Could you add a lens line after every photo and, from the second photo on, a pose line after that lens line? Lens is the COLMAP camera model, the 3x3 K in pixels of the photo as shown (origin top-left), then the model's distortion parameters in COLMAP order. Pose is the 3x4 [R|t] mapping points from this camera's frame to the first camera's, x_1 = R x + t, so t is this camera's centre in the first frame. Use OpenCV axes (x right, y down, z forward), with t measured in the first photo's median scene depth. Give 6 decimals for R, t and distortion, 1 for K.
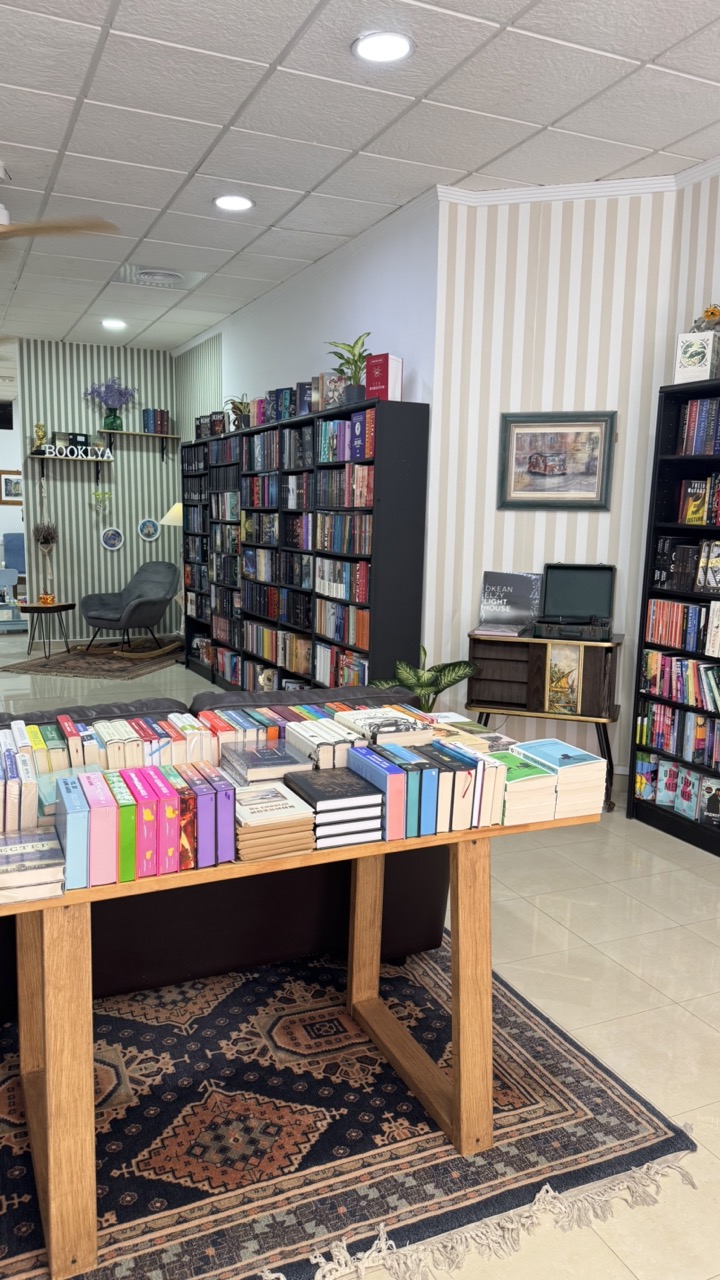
lens RADIAL K [[888.8, 0, 360.0], [0, 888.8, 640.0], [0, 0, 1]] dist [0.122587, -0.187323]
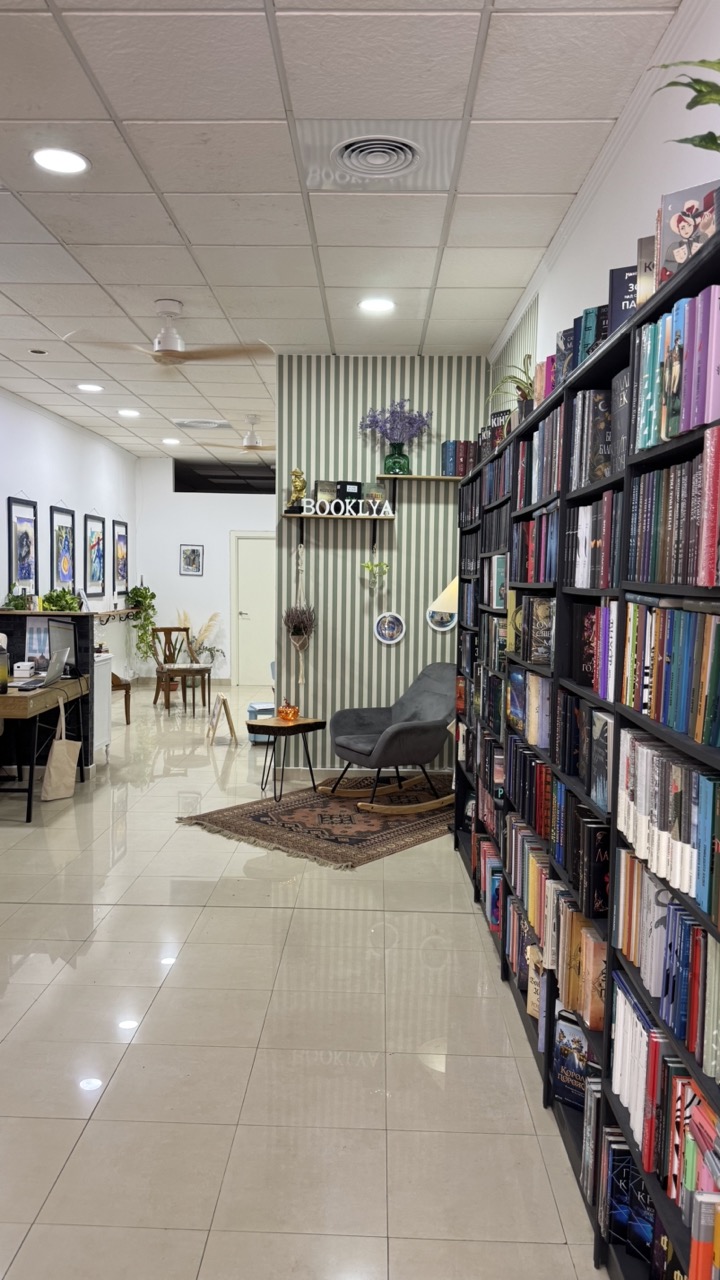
lens RADIAL K [[888.8, 0, 360.0], [0, 888.8, 640.0], [0, 0, 1]] dist [0.122587, -0.187323]
pose [[0.898892, 0.026684, -0.437357, 0.006542], [-0.061986, 0.995850, -0.066640, -0.058722], [0.433763, 0.087012, 0.896816, 0.386185]]
